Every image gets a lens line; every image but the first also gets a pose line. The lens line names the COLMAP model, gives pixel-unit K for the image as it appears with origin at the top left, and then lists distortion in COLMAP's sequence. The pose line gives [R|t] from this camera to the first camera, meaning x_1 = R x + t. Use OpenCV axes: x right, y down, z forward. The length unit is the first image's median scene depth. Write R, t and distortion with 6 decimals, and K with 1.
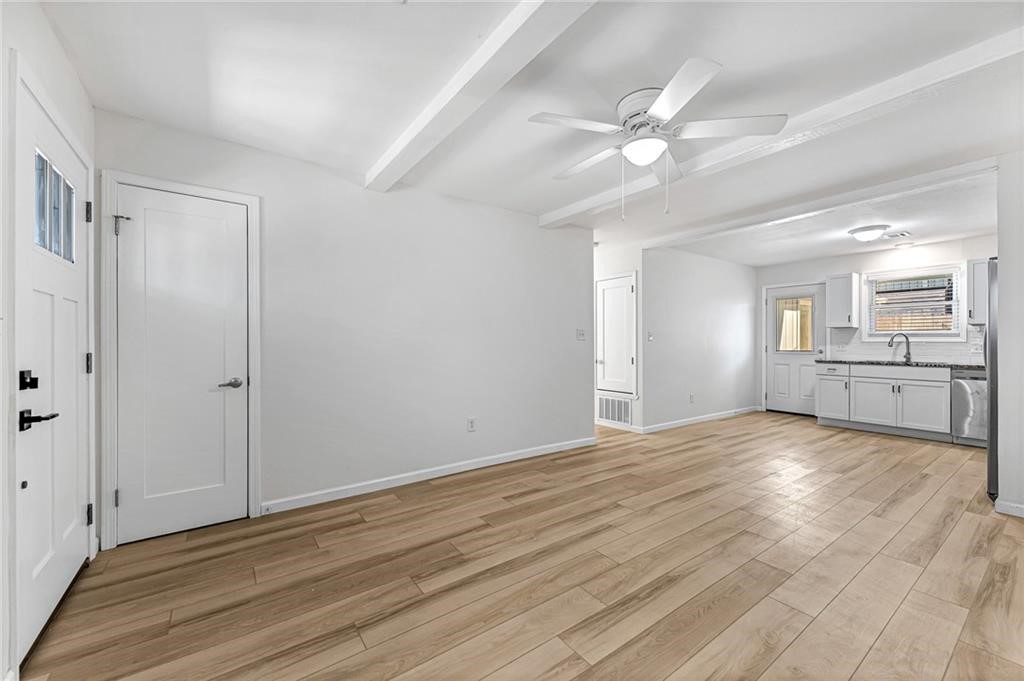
lens RADIAL K [[402.6, 0, 512.0], [0, 402.6, 340.5], [0, 0, 1]] dist [0.000057, -0.000013]
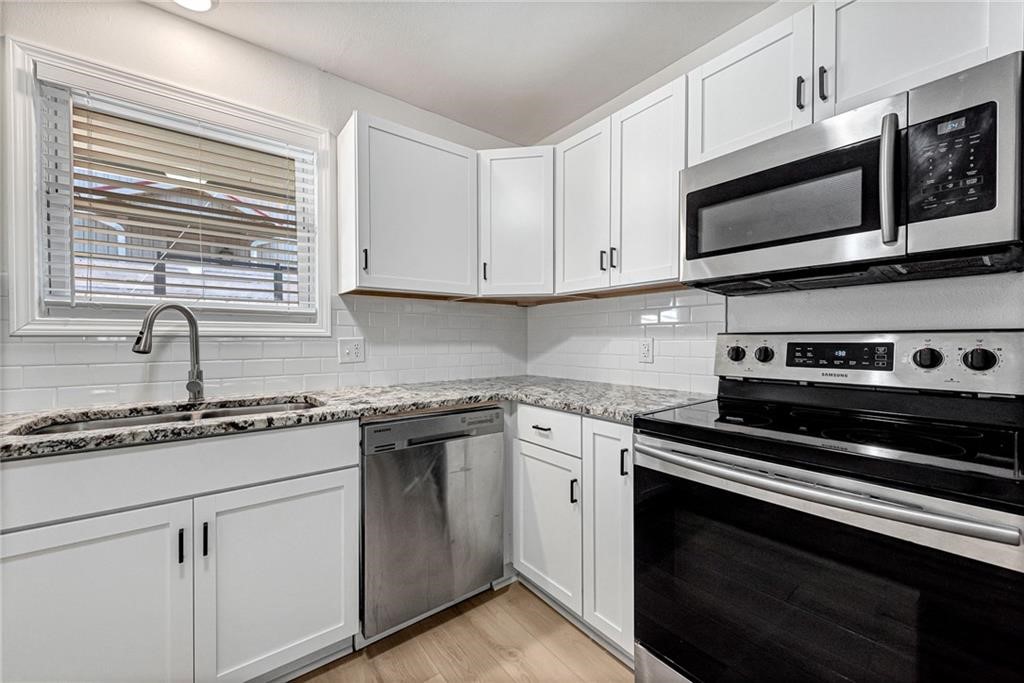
lens RADIAL K [[401.1, 0, 511.9], [0, 401.1, 339.8], [0, 0, 1]] dist [0.009989, -0.000664]
pose [[-0.028541, -0.005586, 0.999577, 1.172319], [-0.001084, 0.999984, 0.005557, 0.008247], [-0.999592, -0.000925, -0.028547, 1.341771]]
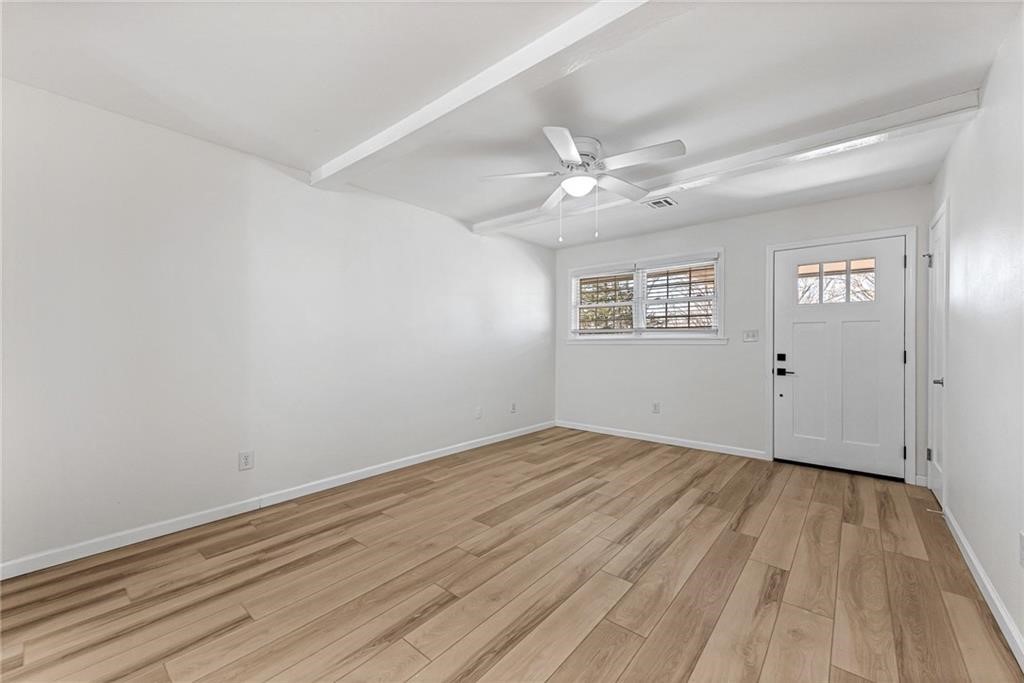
lens RADIAL K [[401.1, 0, 511.9], [0, 401.1, 339.8], [0, 0, 1]] dist [0.009989, -0.000664]
pose [[-0.970454, -0.003734, -0.241256, 0.572023], [-0.000857, 0.999927, -0.012029, 0.006563], [0.241284, -0.011467, -0.970387, 1.489465]]
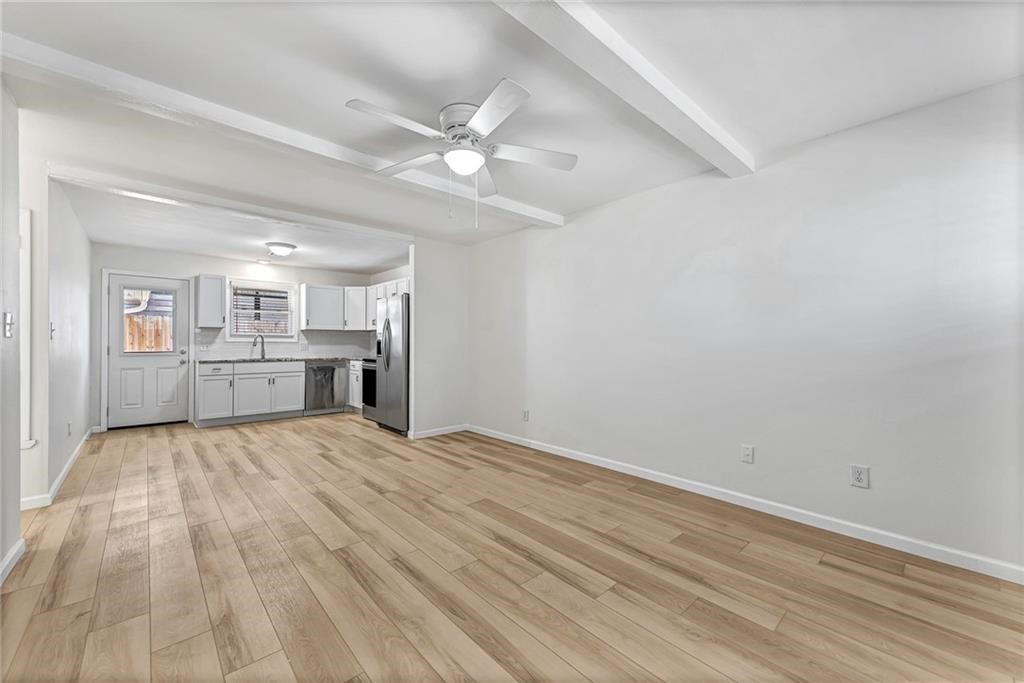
lens RADIAL K [[401.1, 0, 511.9], [0, 401.1, 339.8], [0, 0, 1]] dist [0.009989, -0.000664]
pose [[-0.113750, 0.006742, 0.993487, -0.508383], [-0.005039, 0.999960, -0.007363, 0.003950], [-0.993497, -0.005844, -0.113711, 0.694122]]
